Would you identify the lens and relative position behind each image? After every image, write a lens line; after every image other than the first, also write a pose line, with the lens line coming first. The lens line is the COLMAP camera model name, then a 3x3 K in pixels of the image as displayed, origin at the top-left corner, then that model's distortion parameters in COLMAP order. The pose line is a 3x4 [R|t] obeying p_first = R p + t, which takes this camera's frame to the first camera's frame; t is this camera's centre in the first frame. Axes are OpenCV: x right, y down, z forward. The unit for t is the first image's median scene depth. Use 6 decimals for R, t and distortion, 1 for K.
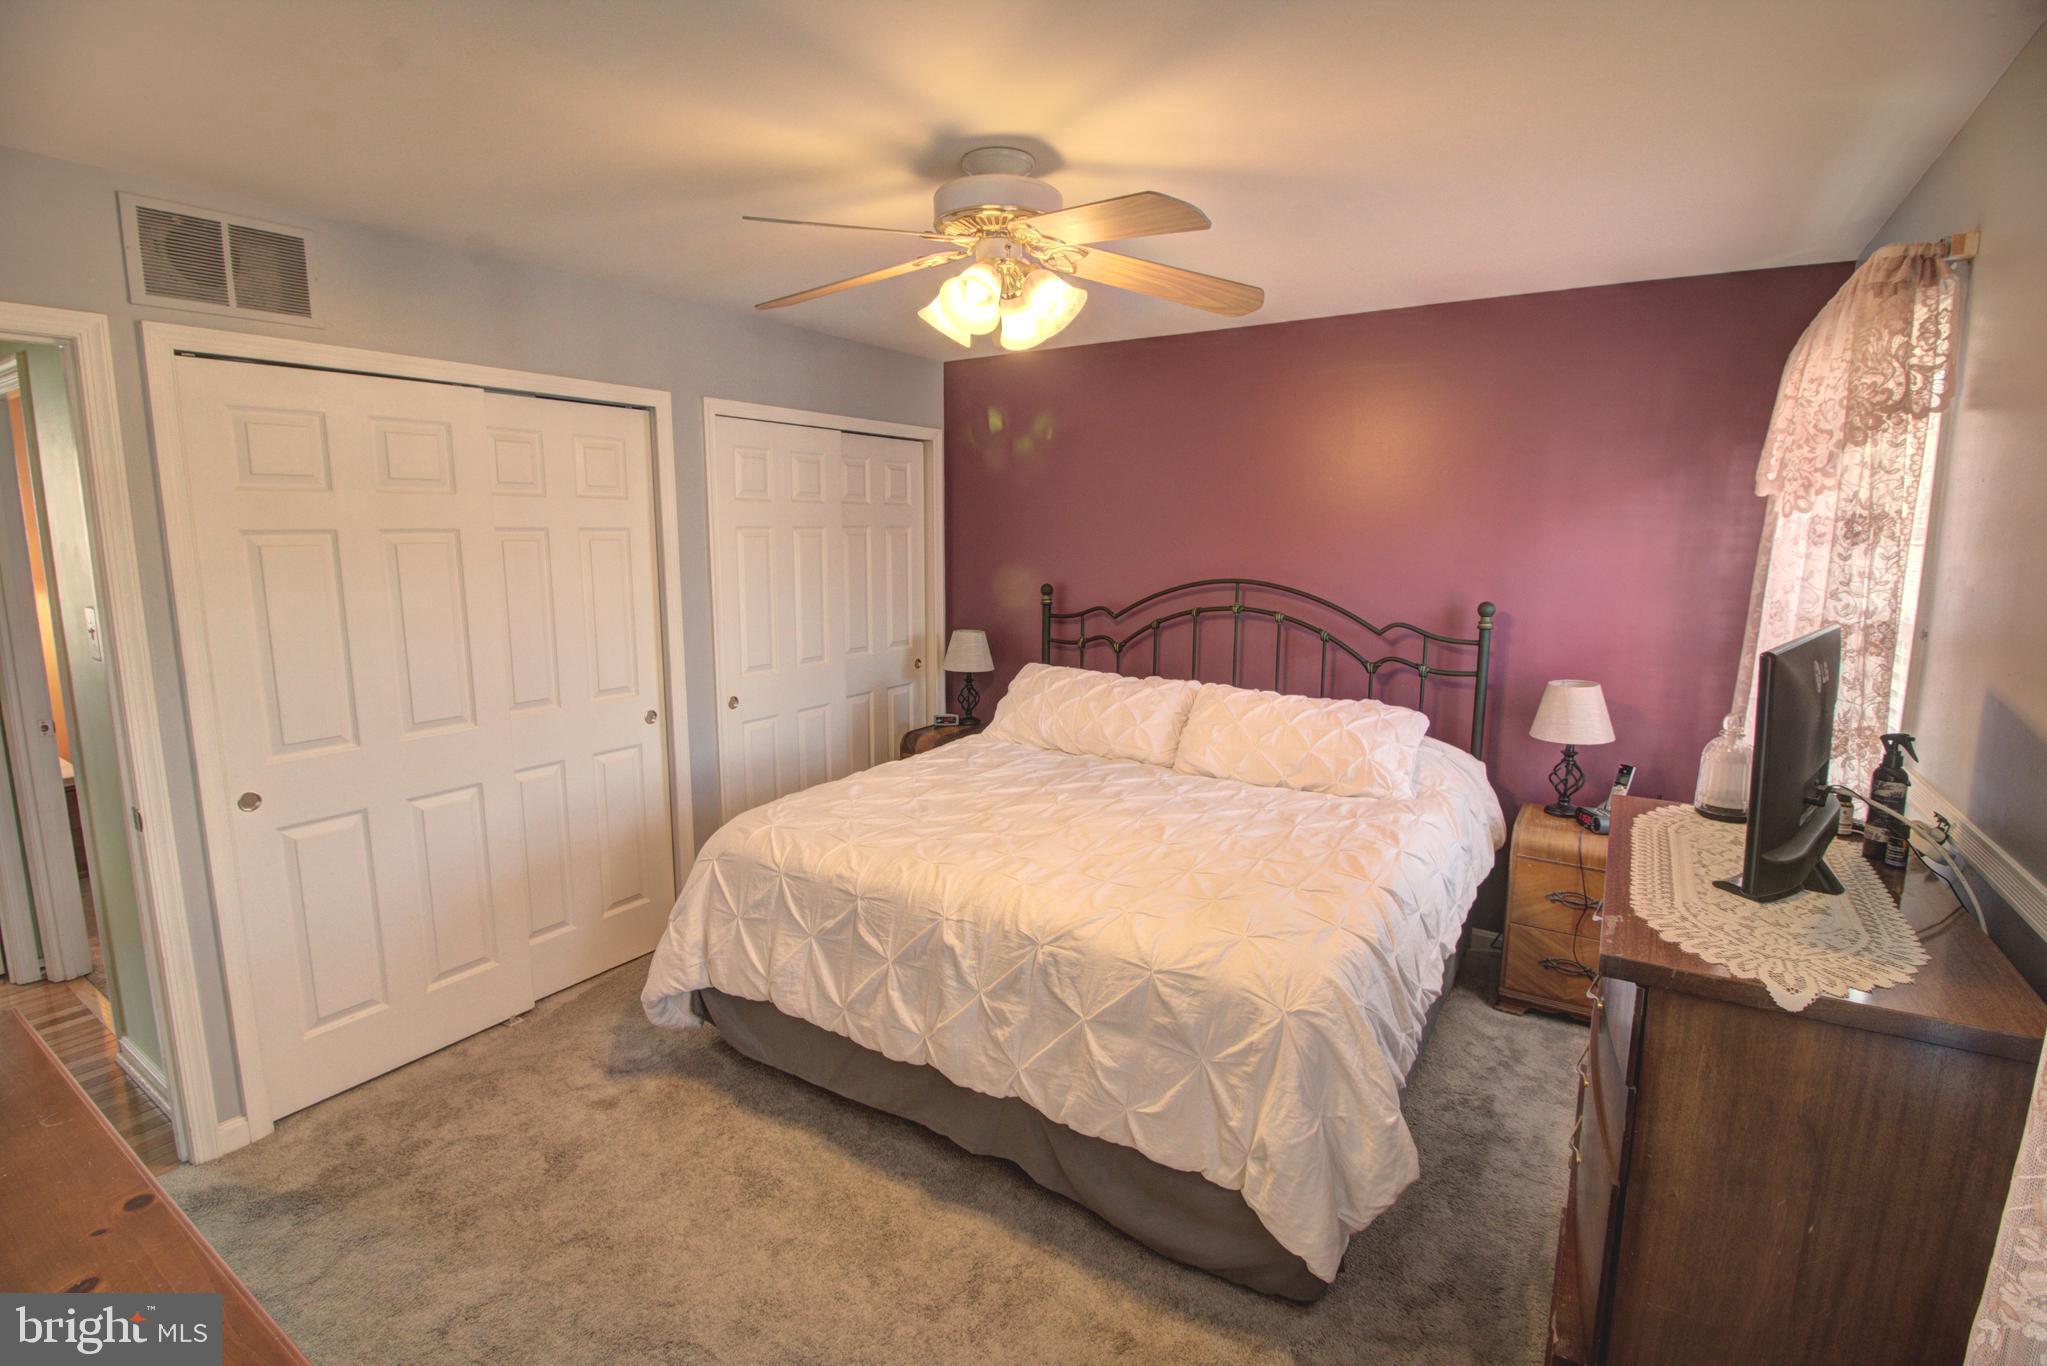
lens RADIAL K [[943.8, 0, 1023.3], [0, 943.8, 678.2], [0, 0, 1]] dist [-0.003769, -0.010349]
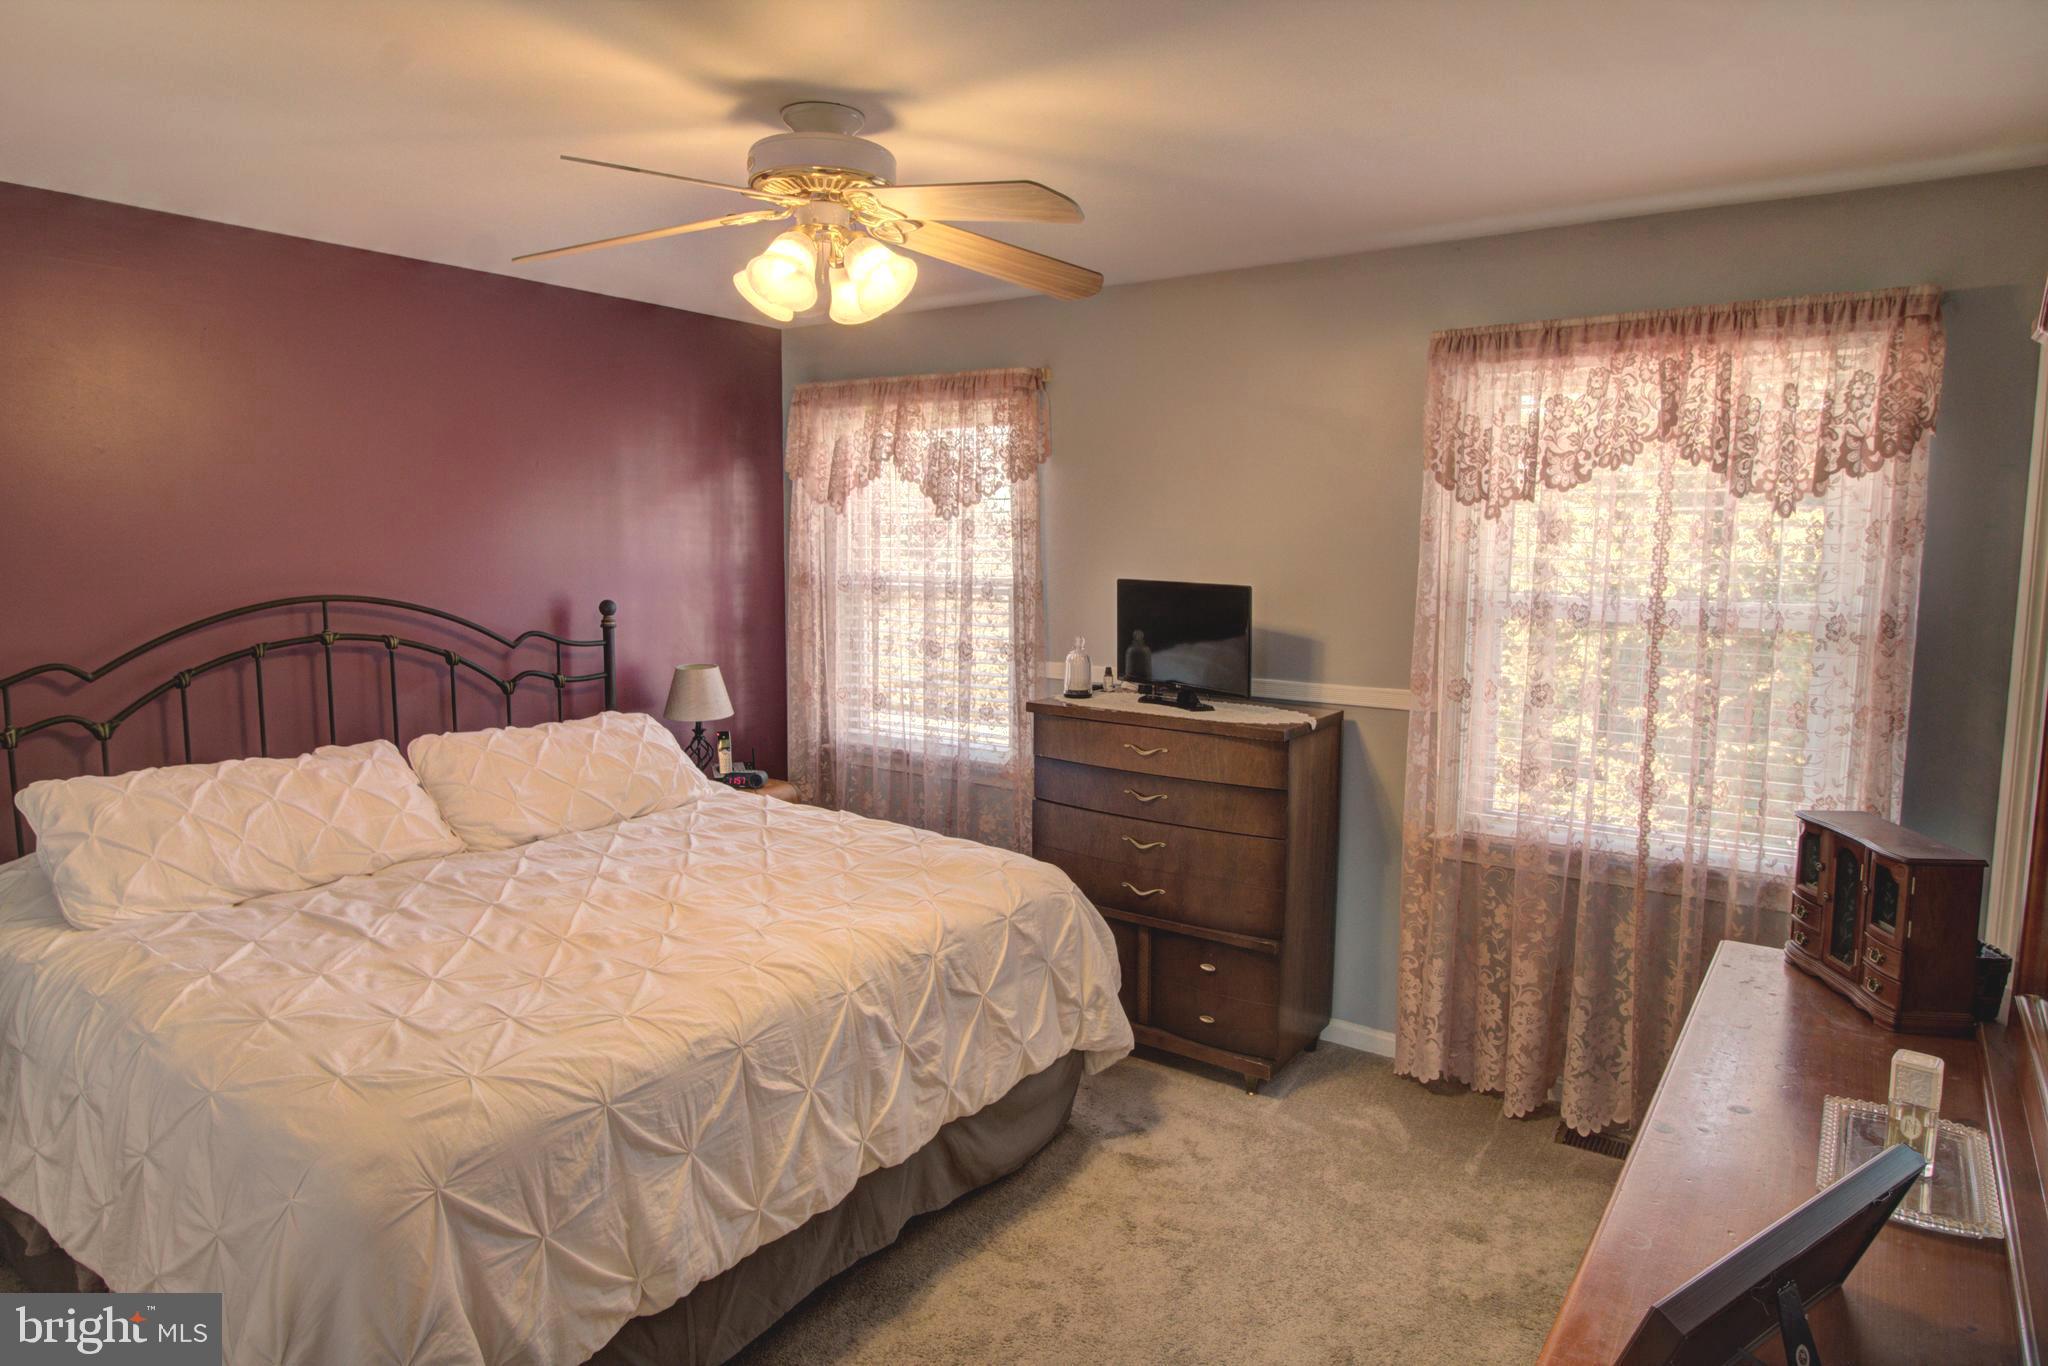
lens RADIAL K [[1209.7, 0, 1028.2], [0, 1209.7, 677.2], [0, 0, 1]] dist [-0.002572, -0.000358]
pose [[0.044309, -0.126021, 0.991038, -1.047726], [0.154527, 0.980937, 0.117828, -0.114778], [-0.986994, 0.147922, 0.062938, 0.703063]]
